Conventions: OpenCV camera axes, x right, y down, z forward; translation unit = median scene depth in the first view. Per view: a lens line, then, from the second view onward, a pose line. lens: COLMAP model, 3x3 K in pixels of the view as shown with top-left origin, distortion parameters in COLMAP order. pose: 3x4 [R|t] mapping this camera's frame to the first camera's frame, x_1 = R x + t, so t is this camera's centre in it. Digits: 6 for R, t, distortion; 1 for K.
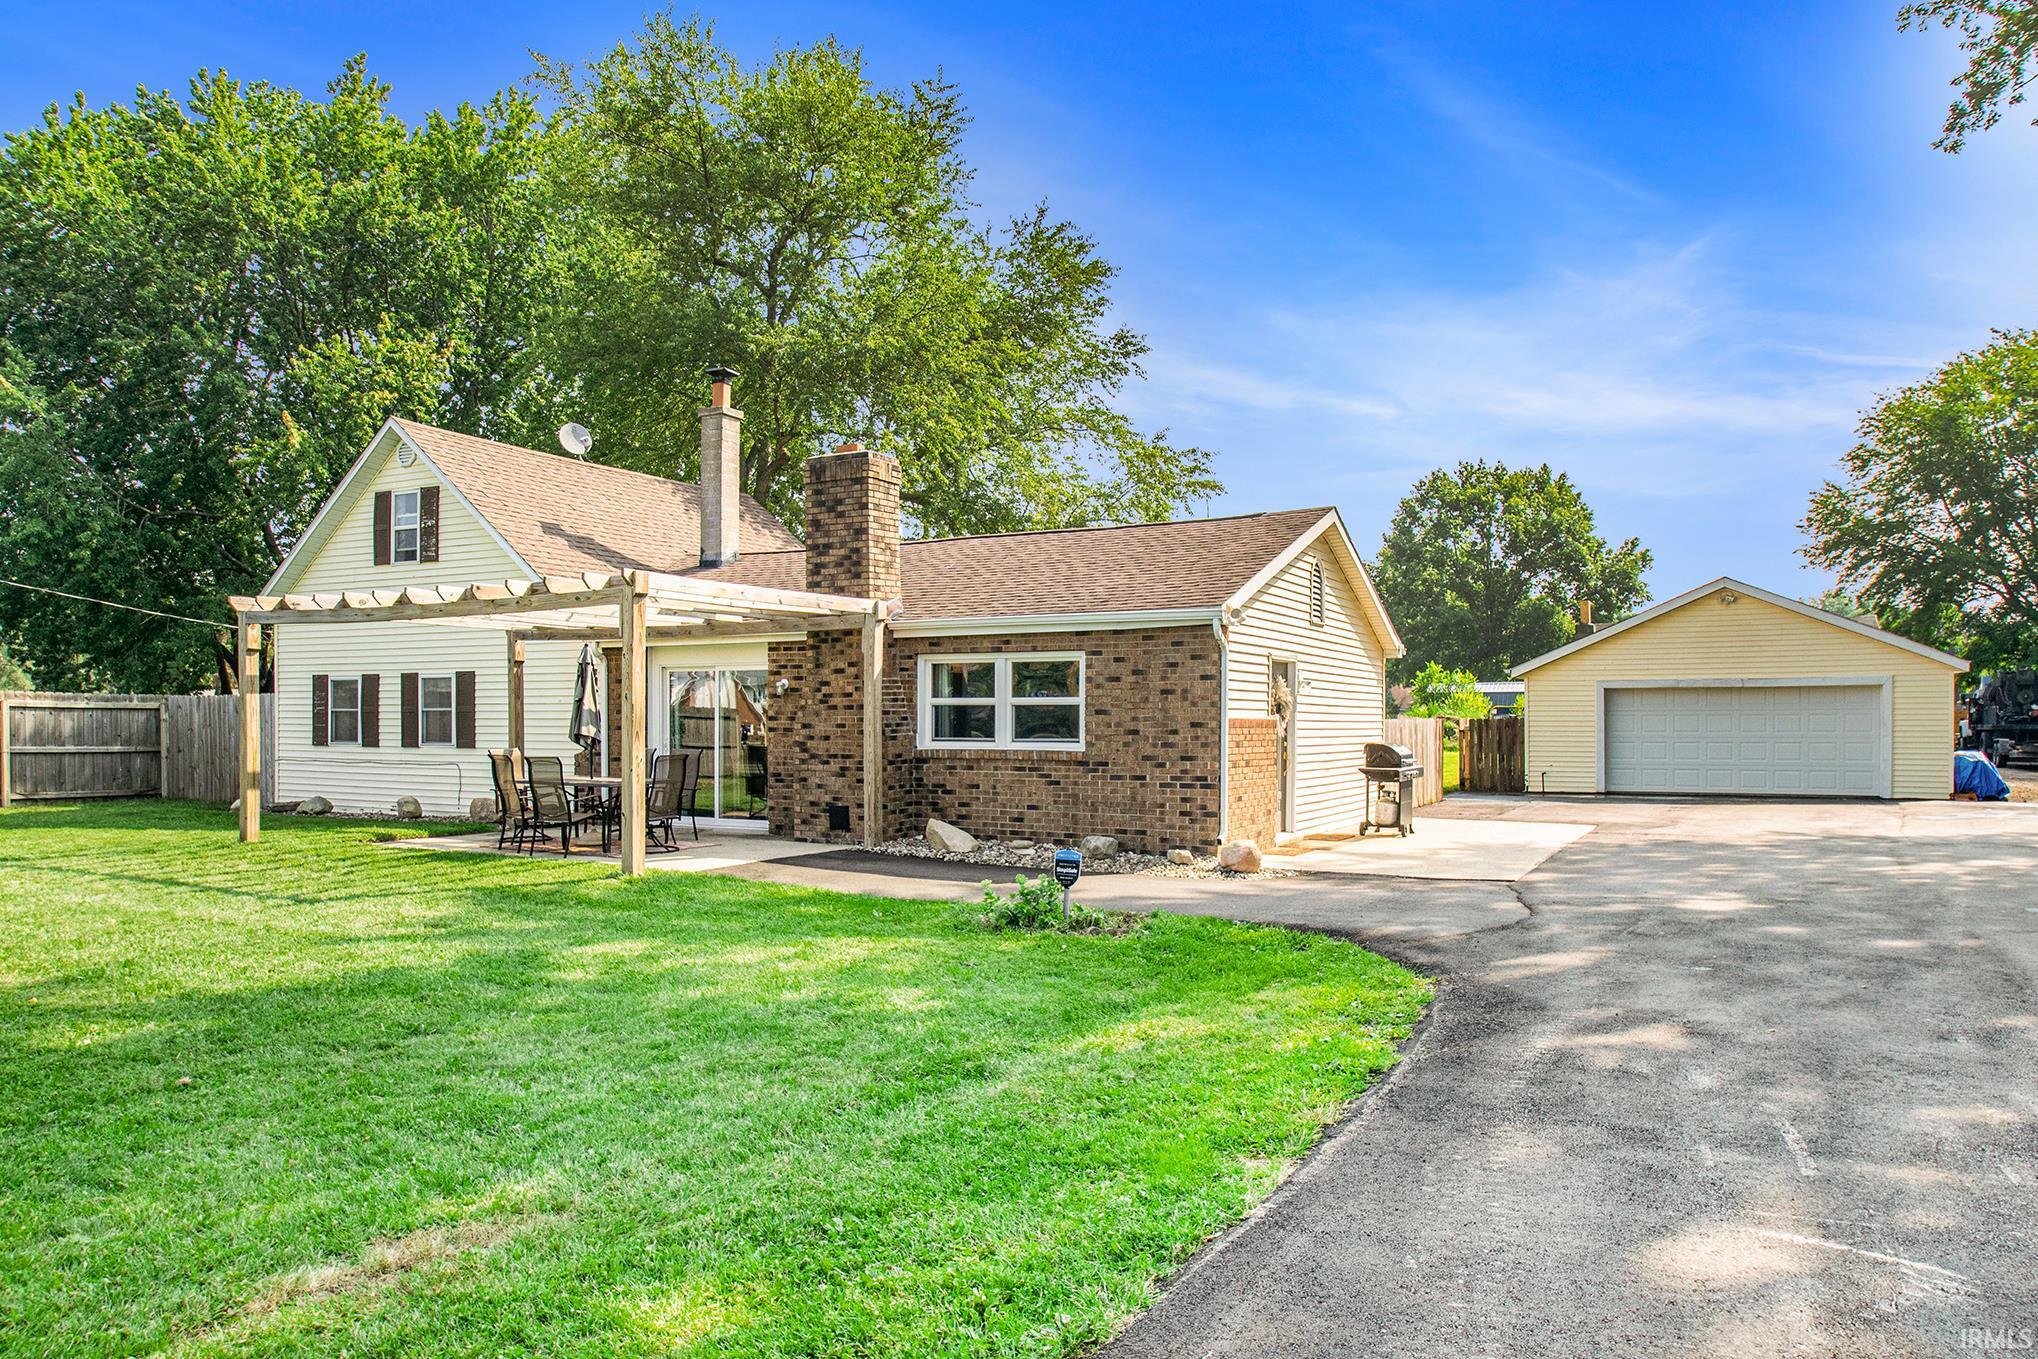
lens RADIAL K [[1405.4, 0, 1019.0], [0, 1405.4, 679.5], [0, 0, 1]] dist [-0.068096, -0.000672]
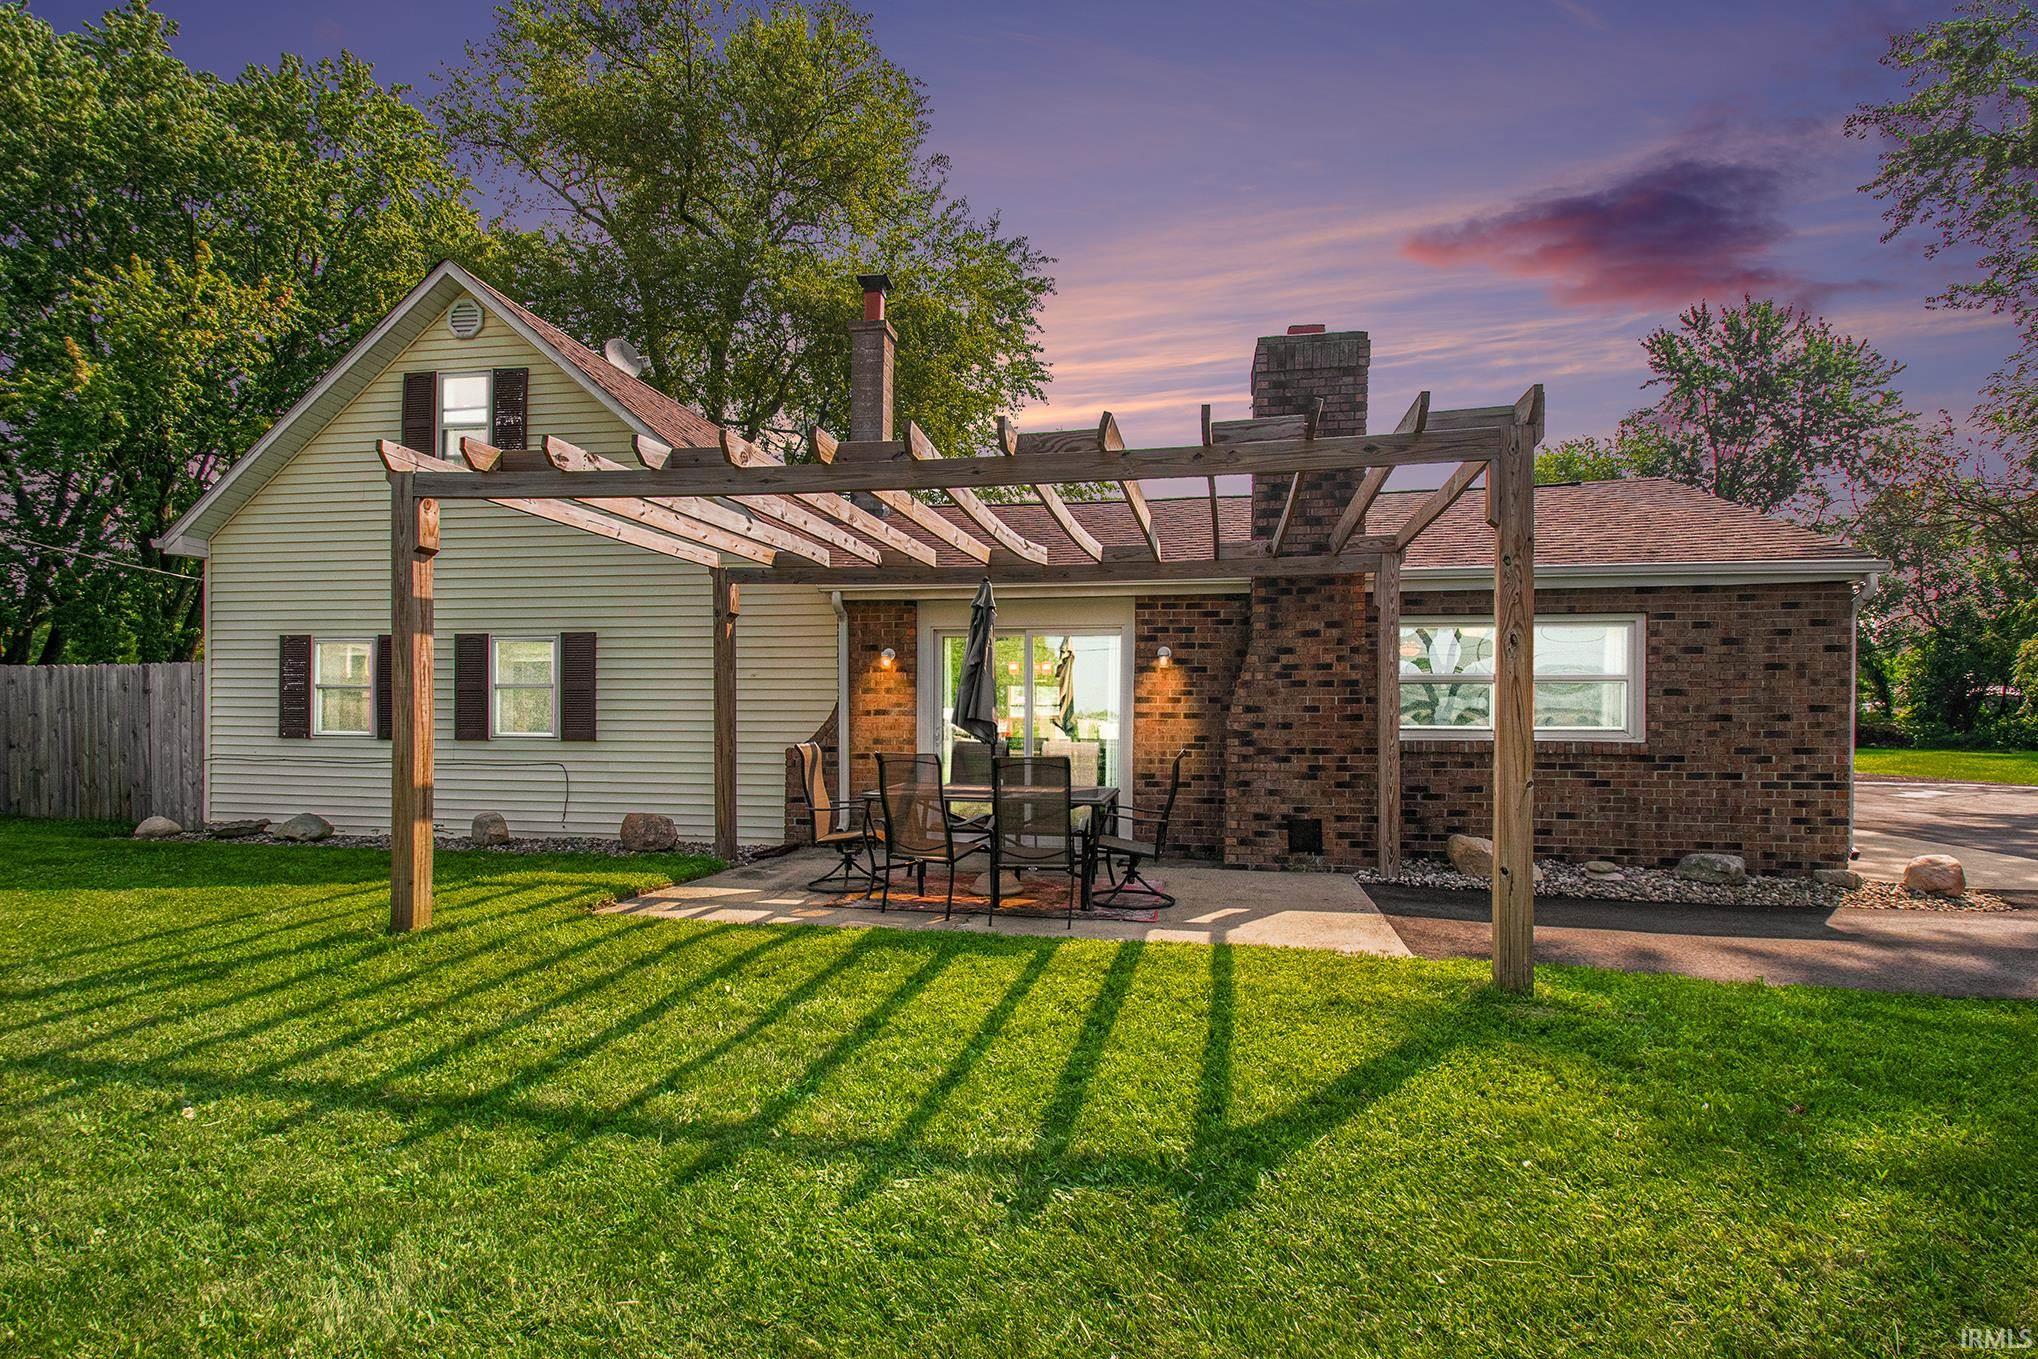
lens RADIAL K [[1044.2, 0, 1019.0], [0, 1044.2, 679.5], [0, 0, 1]] dist [-0.012519, -0.000432]
pose [[0.948601, 0.013942, 0.316167, -0.435434], [-0.012550, 0.999901, -0.006439, 0.022803], [-0.316225, 0.002140, 0.948682, 0.528945]]
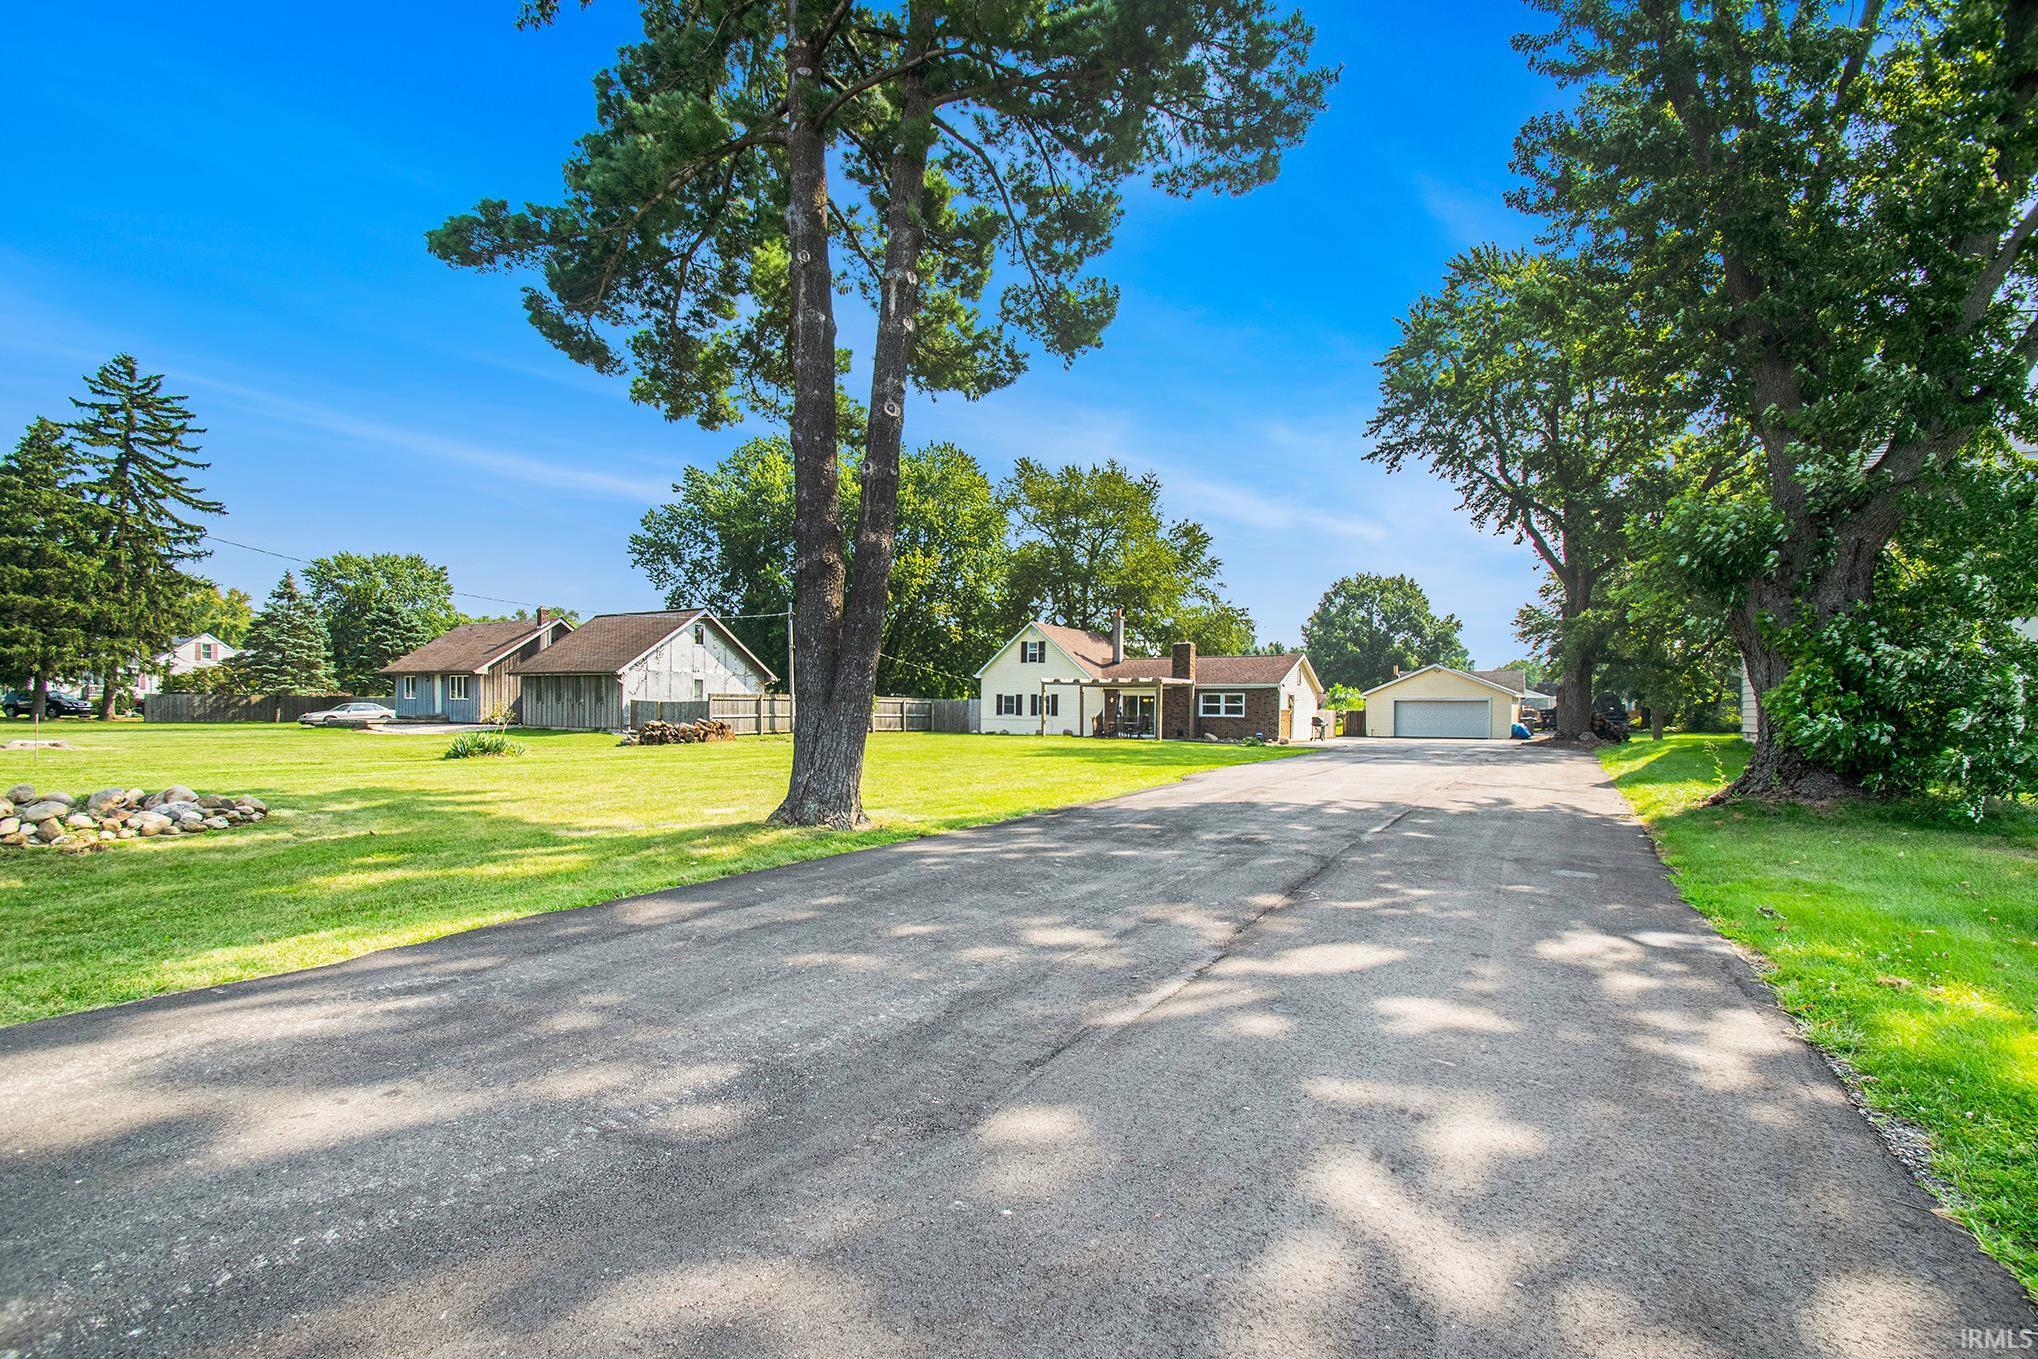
lens RADIAL K [[904.4, 0, 1019.0], [0, 904.4, 679.5], [0, 0, 1]] dist [-0.000498, -0.000170]
pose [[0.998289, 0.007776, -0.057950, -0.441779], [-0.007931, 0.999966, -0.002446, -0.045661], [0.057928, 0.002902, 0.998317, -1.633757]]
